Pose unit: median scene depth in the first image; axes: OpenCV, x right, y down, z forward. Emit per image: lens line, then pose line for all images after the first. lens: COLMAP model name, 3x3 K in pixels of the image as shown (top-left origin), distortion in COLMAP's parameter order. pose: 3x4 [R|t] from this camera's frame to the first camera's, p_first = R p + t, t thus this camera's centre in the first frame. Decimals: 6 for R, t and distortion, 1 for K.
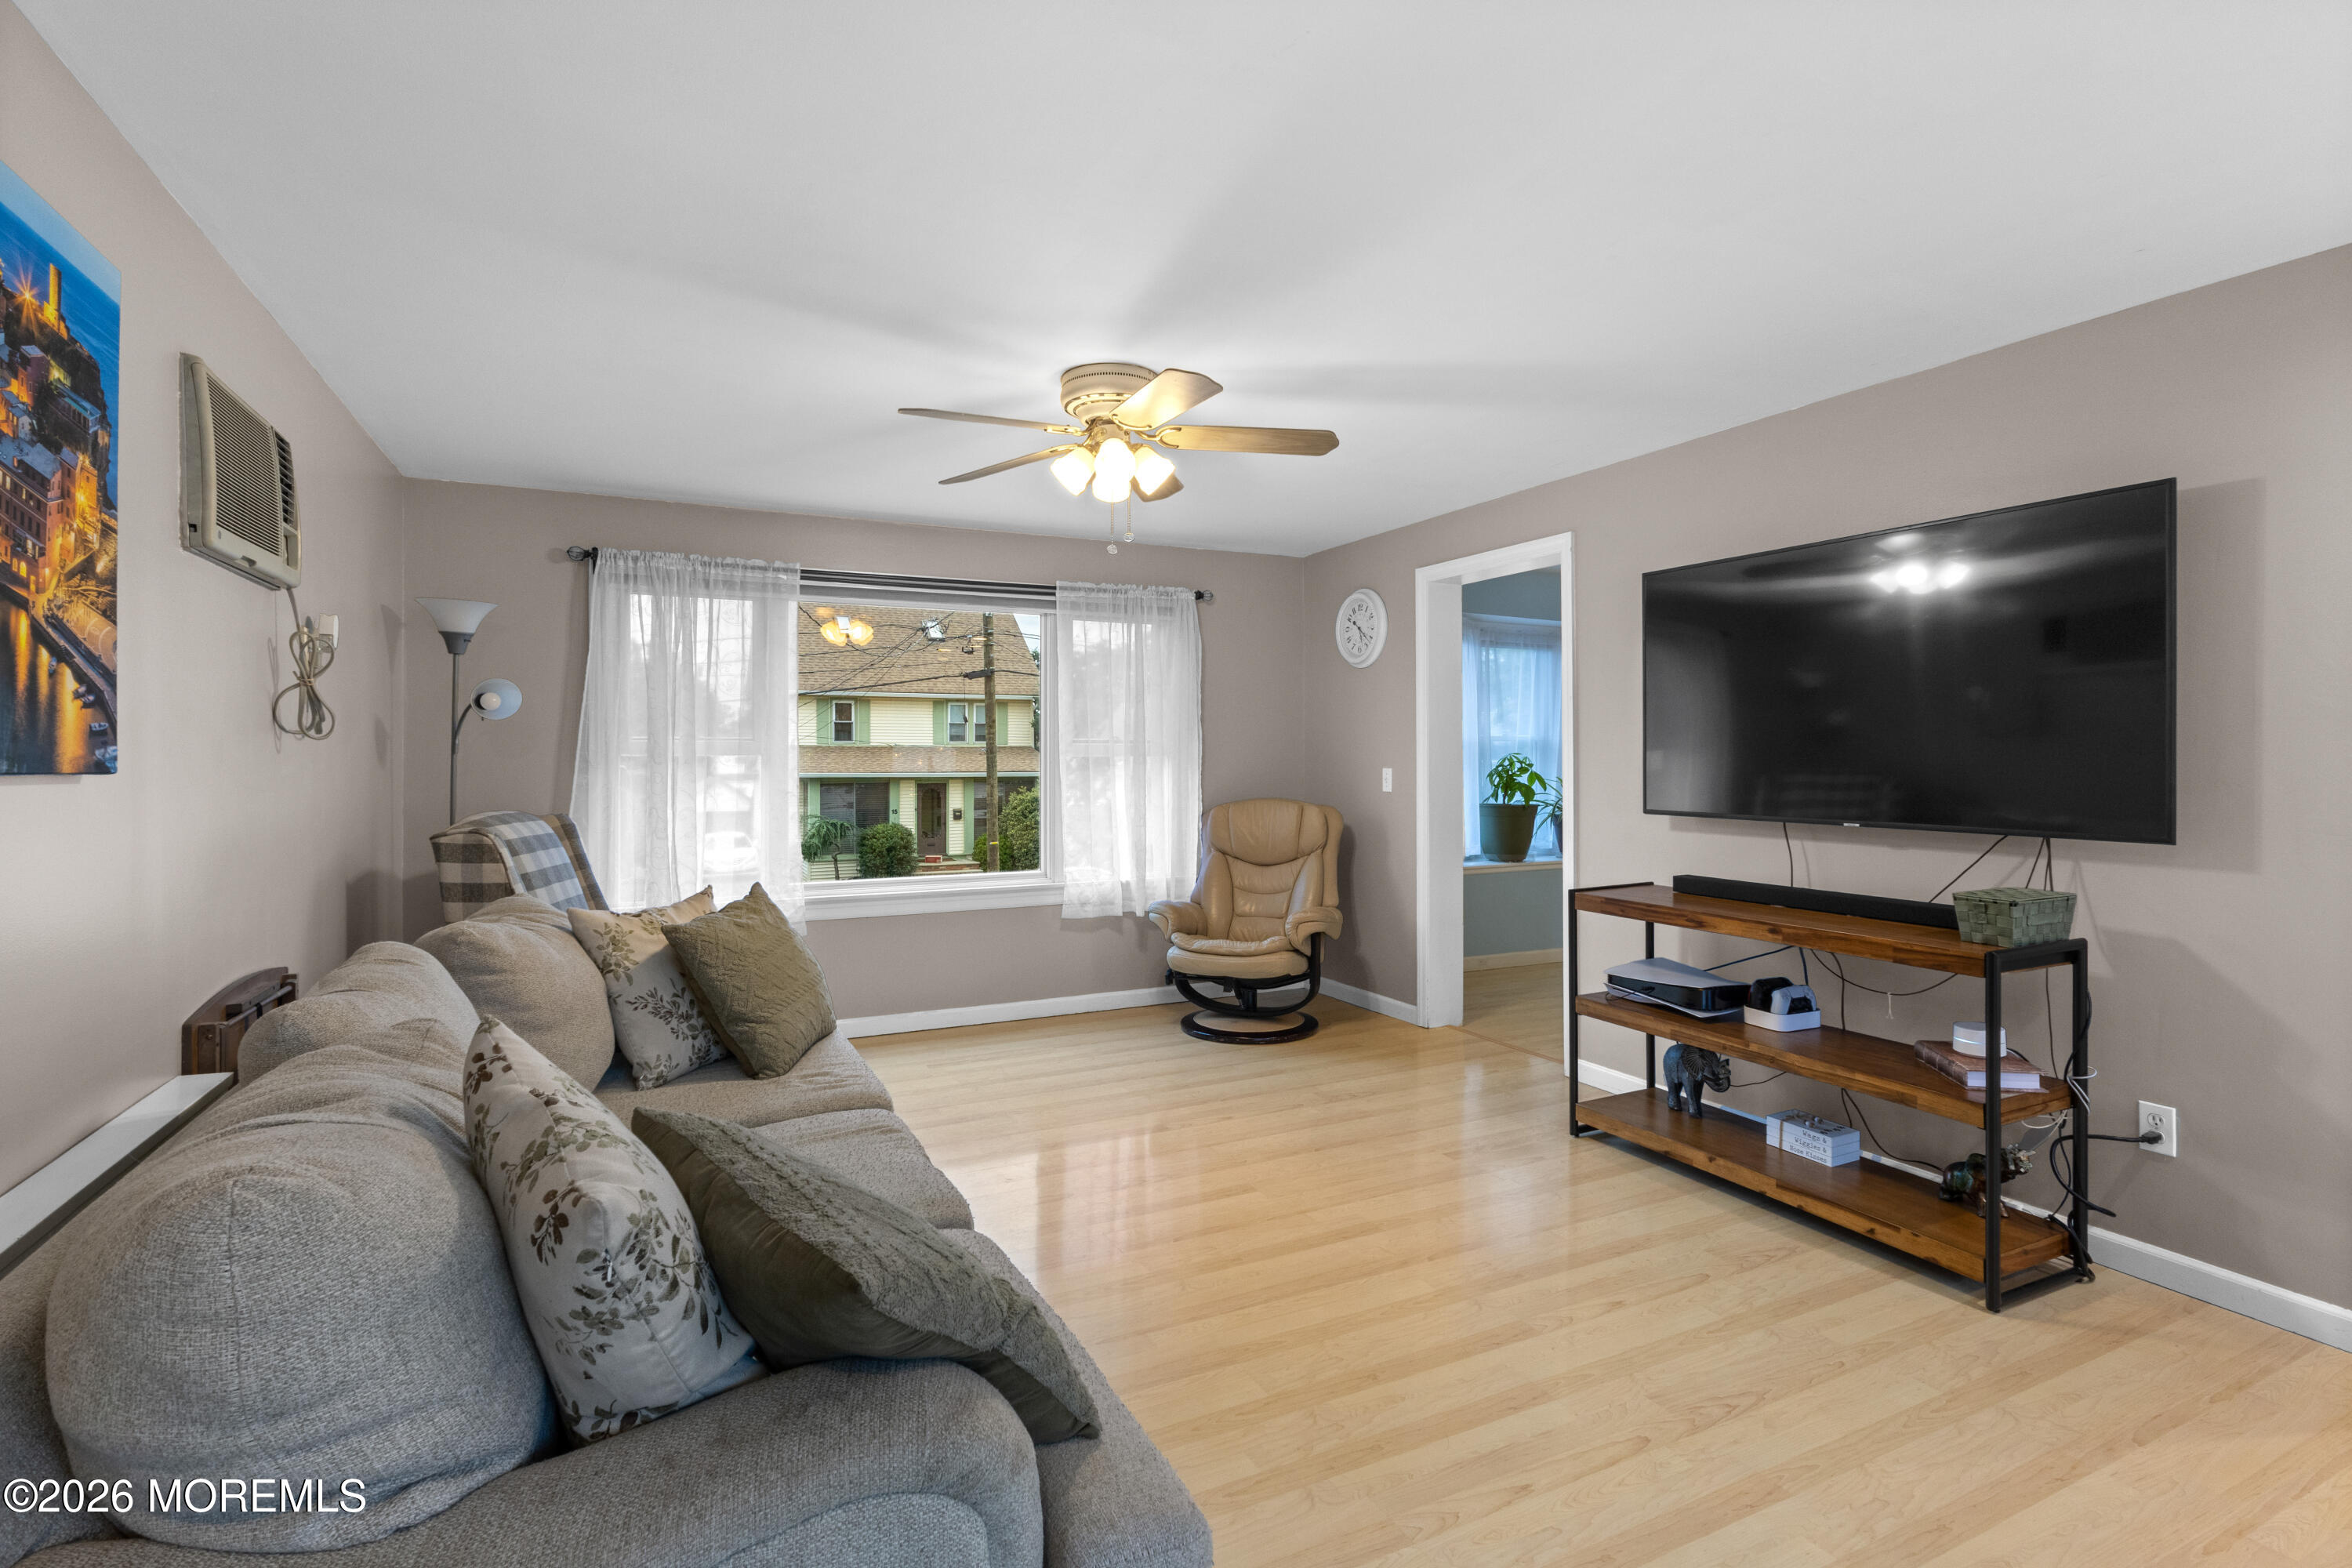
lens RADIAL K [[1096.7, 0, 1170.4], [0, 1096.7, 750.8], [0, 0, 1]] dist [0.005551, 0.000466]
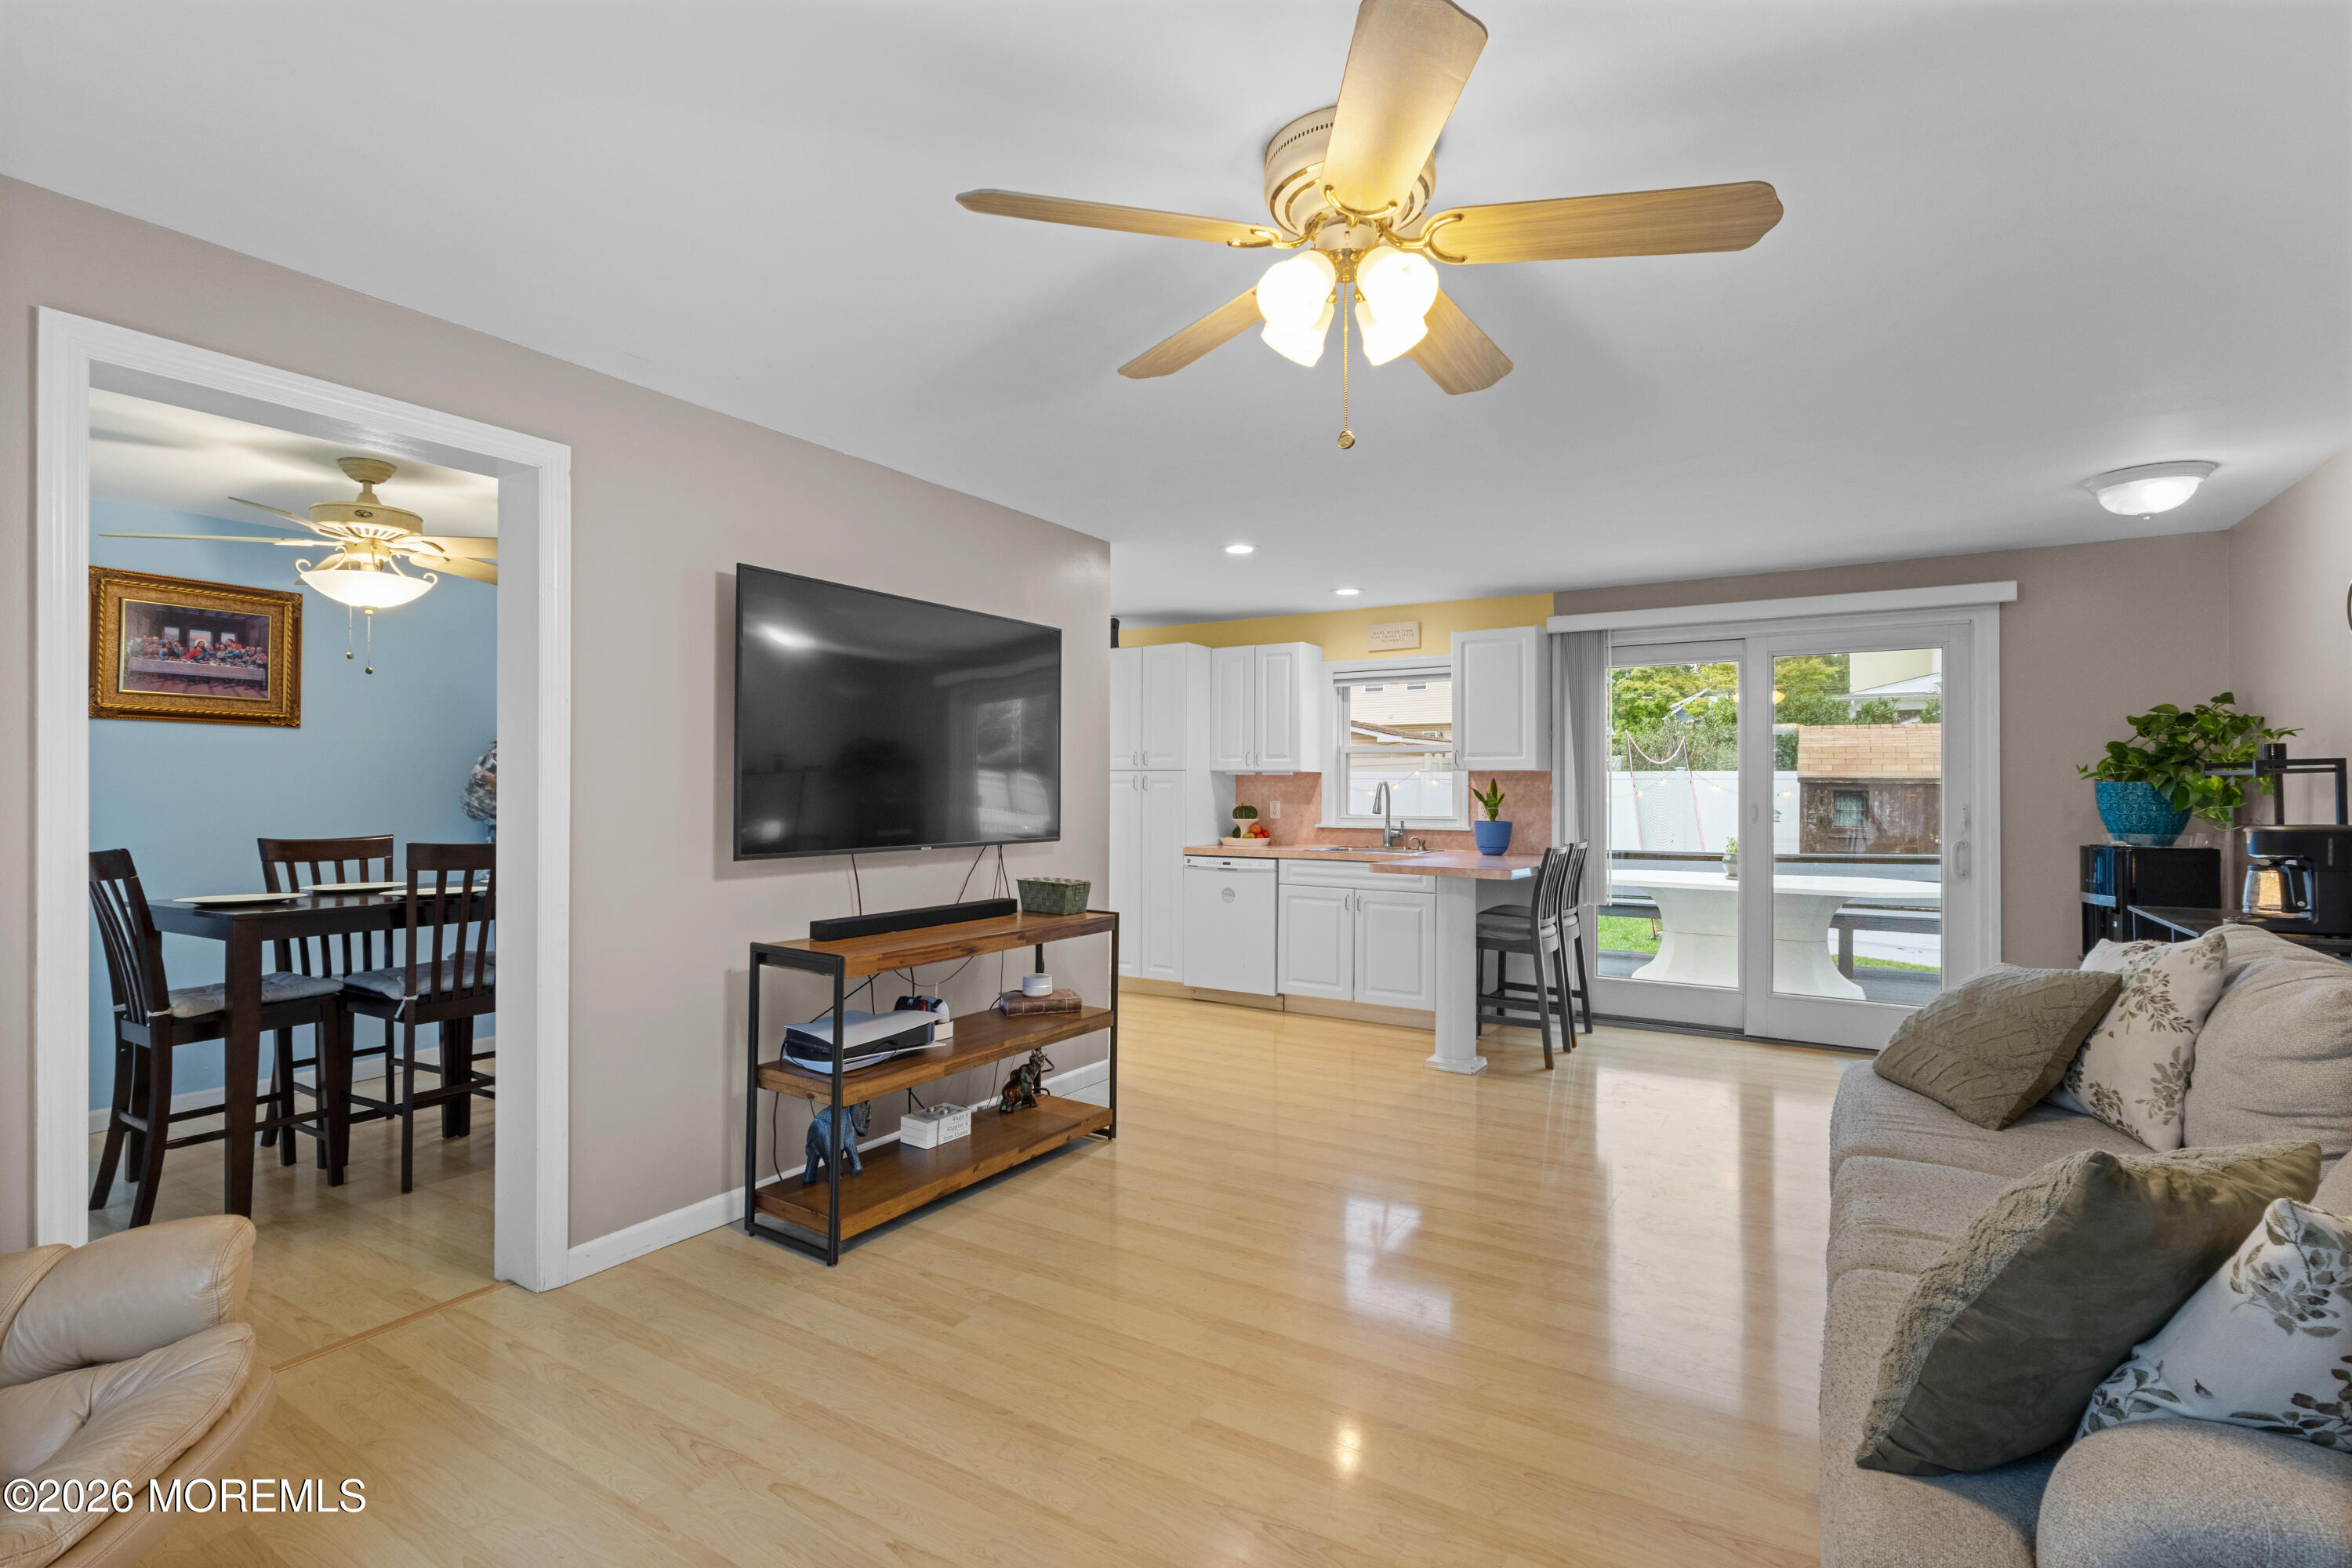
lens RADIAL K [[1096.7, 0, 1170.4], [0, 1096.7, 750.8], [0, 0, 1]] dist [0.005551, 0.000466]
pose [[-0.527134, 0.033711, 0.849113, -0.515360], [0.000131, 0.999216, -0.039589, 0.011667], [-0.849782, -0.020758, -0.526725, 1.401601]]
